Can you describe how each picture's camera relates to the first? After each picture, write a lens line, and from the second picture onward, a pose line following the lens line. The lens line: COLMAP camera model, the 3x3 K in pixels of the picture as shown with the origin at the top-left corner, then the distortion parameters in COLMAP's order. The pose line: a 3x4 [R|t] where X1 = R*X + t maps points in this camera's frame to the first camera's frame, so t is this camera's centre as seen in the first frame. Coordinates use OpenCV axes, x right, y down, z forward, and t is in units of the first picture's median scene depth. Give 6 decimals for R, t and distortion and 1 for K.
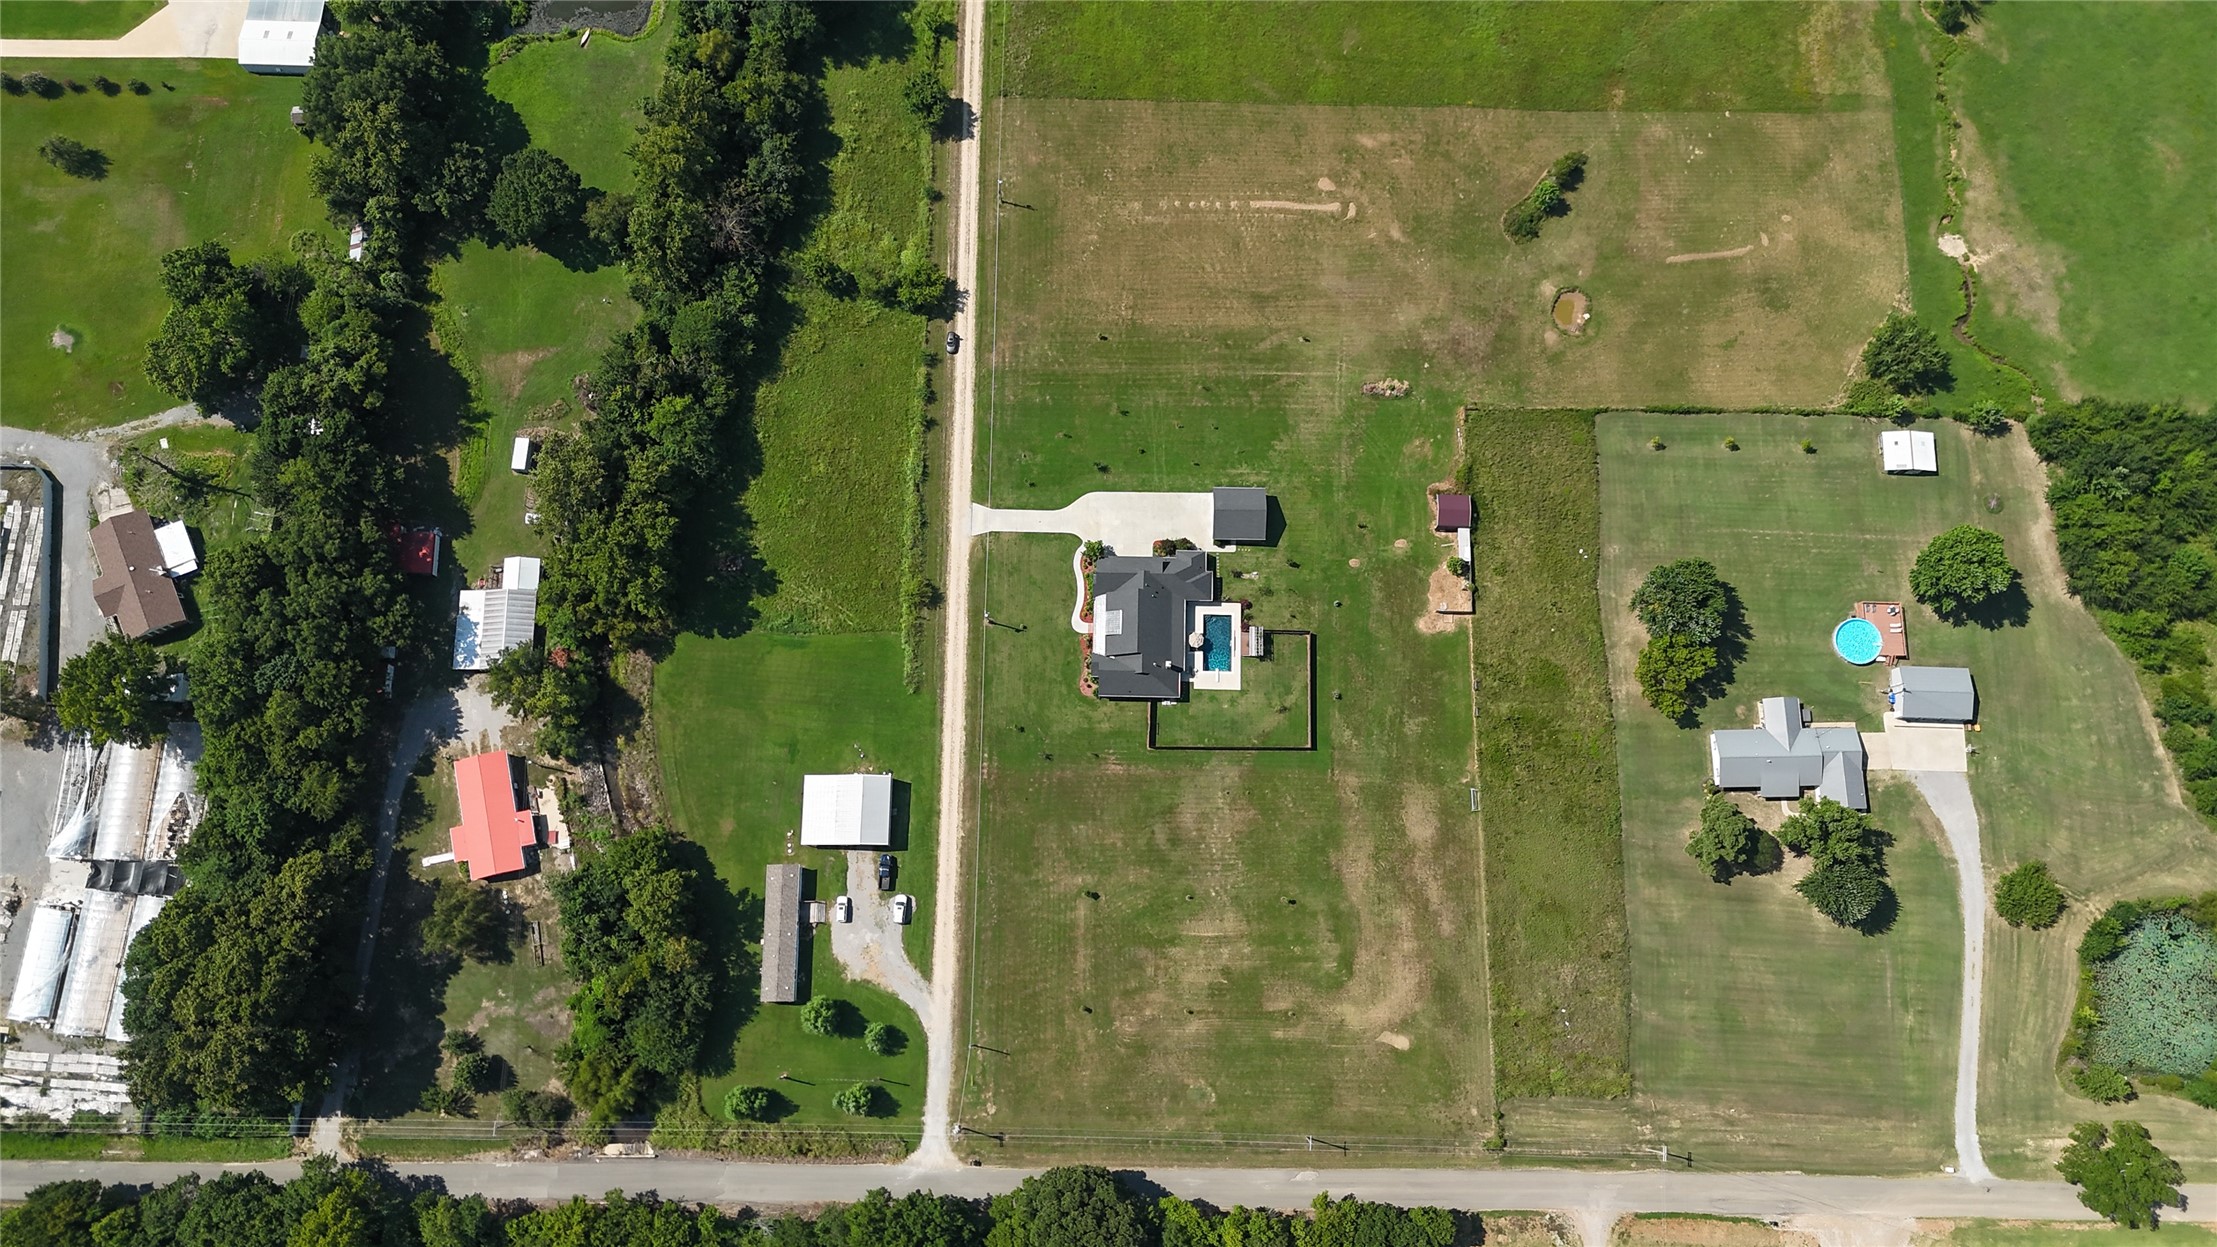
lens RADIAL K [[1633.0, 0, 1107.0], [0, 1633.0, 618.1], [0, 0, 1]] dist [0.055068, -0.048179]
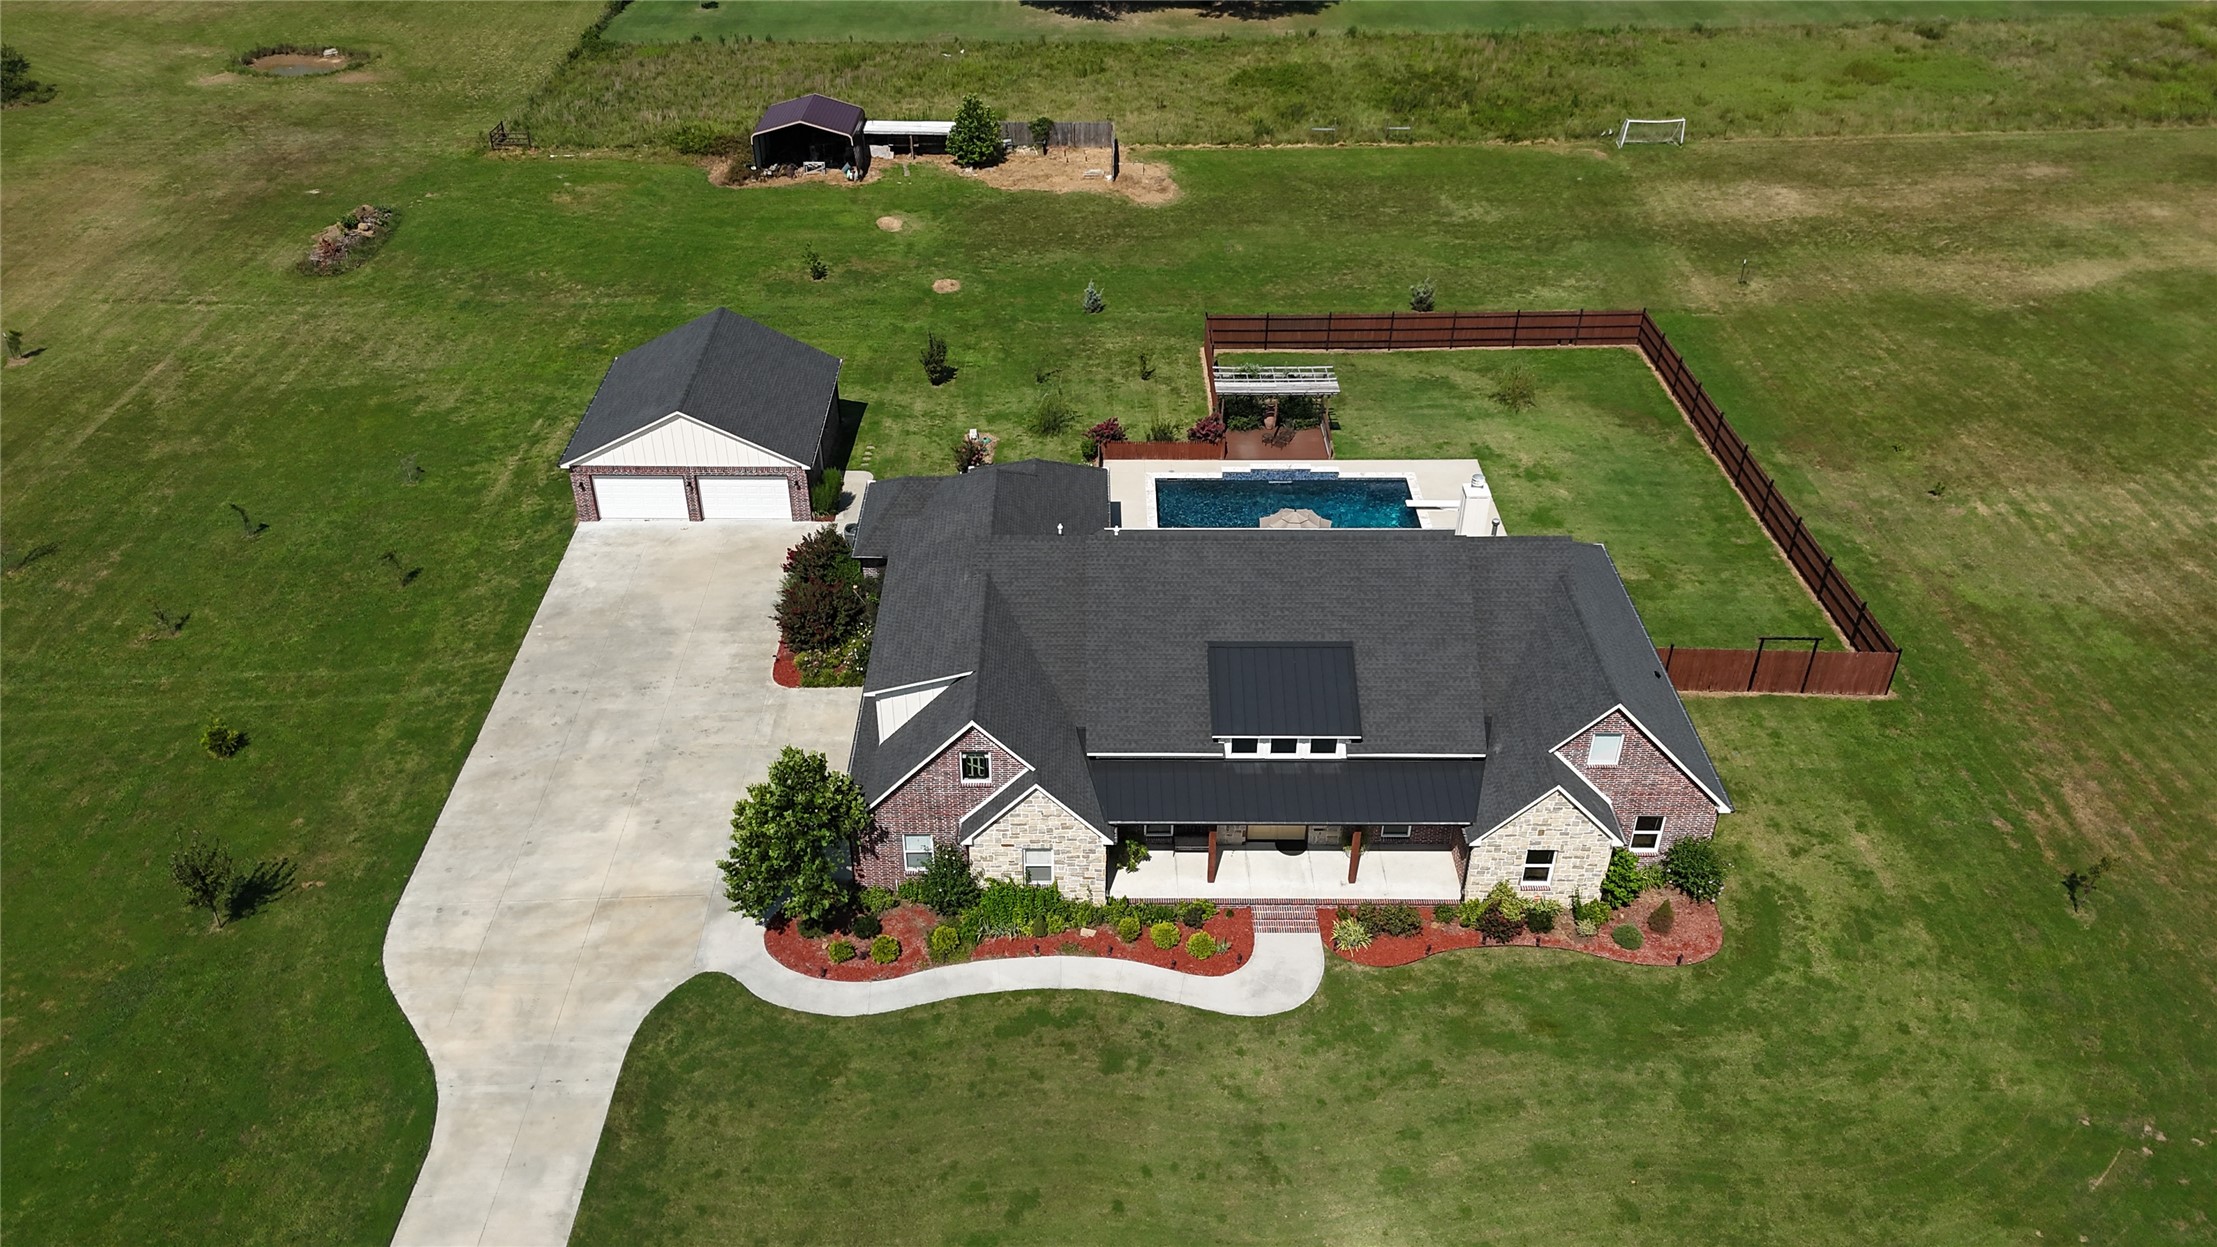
lens RADIAL K [[1633.0, 0, 1106.2], [0, 1633.0, 613.5], [0, 0, 1]] dist [0.055068, -0.048179]
pose [[-0.030119, -0.555037, 0.831280, -0.125077], [0.977106, 0.158885, 0.141488, -0.038146], [-0.210609, 0.816511, 0.537545, 0.893274]]
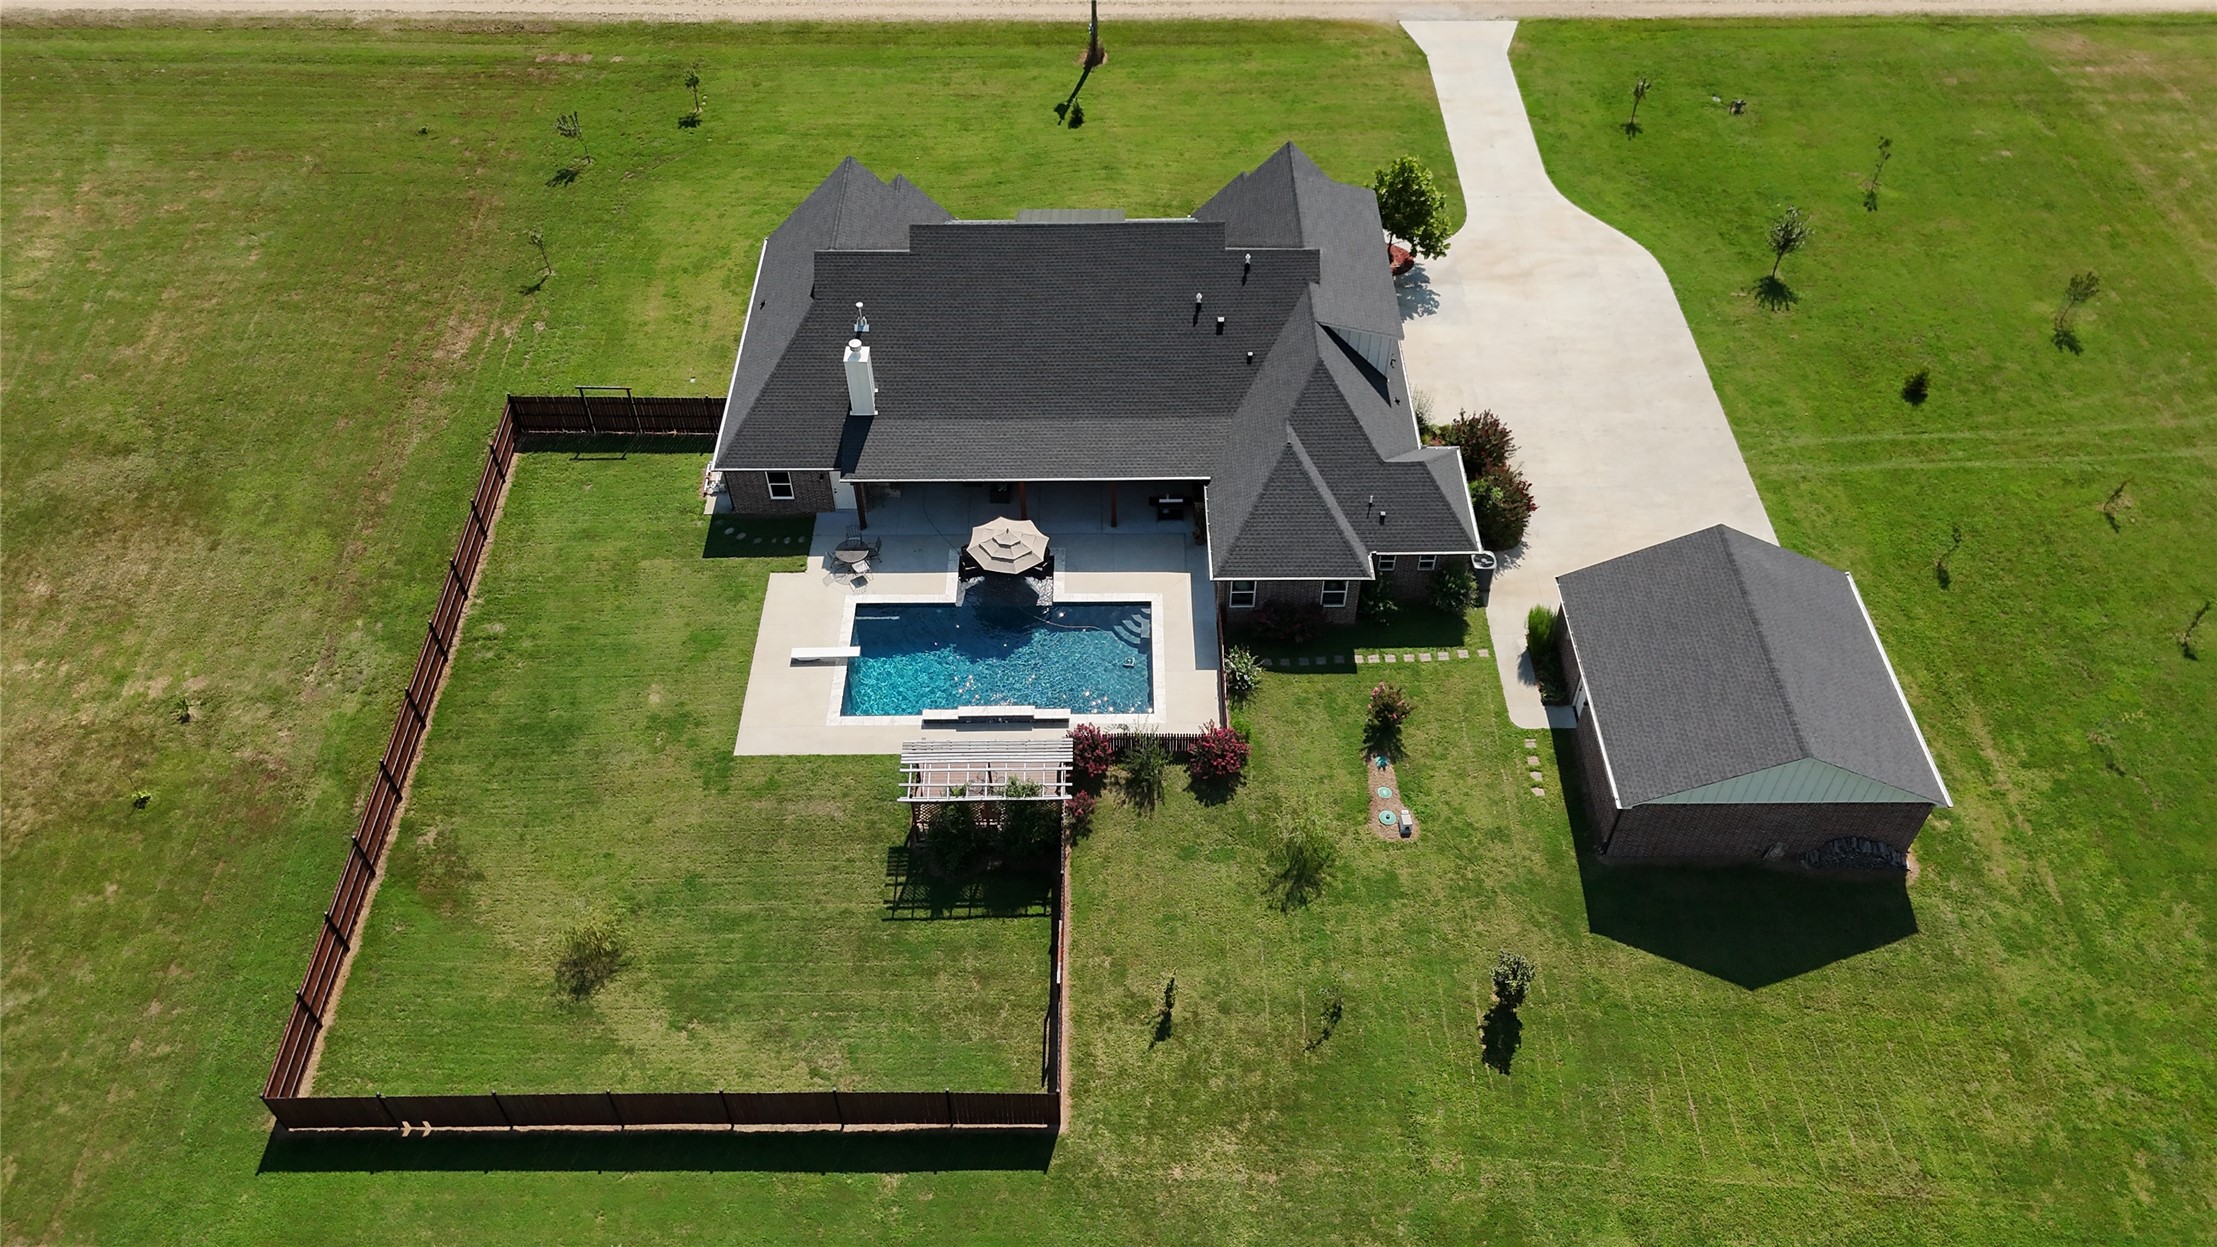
lens RADIAL K [[1633.0, 0, 1109.3], [0, 1633.0, 636.3], [0, 0, 1]] dist [0.055068, -0.048179]
pose [[0.026283, 0.742432, -0.669406, 0.192603], [-0.977886, 0.158079, 0.136929, -0.023436], [0.207479, 0.651004, 0.730168, 0.859219]]
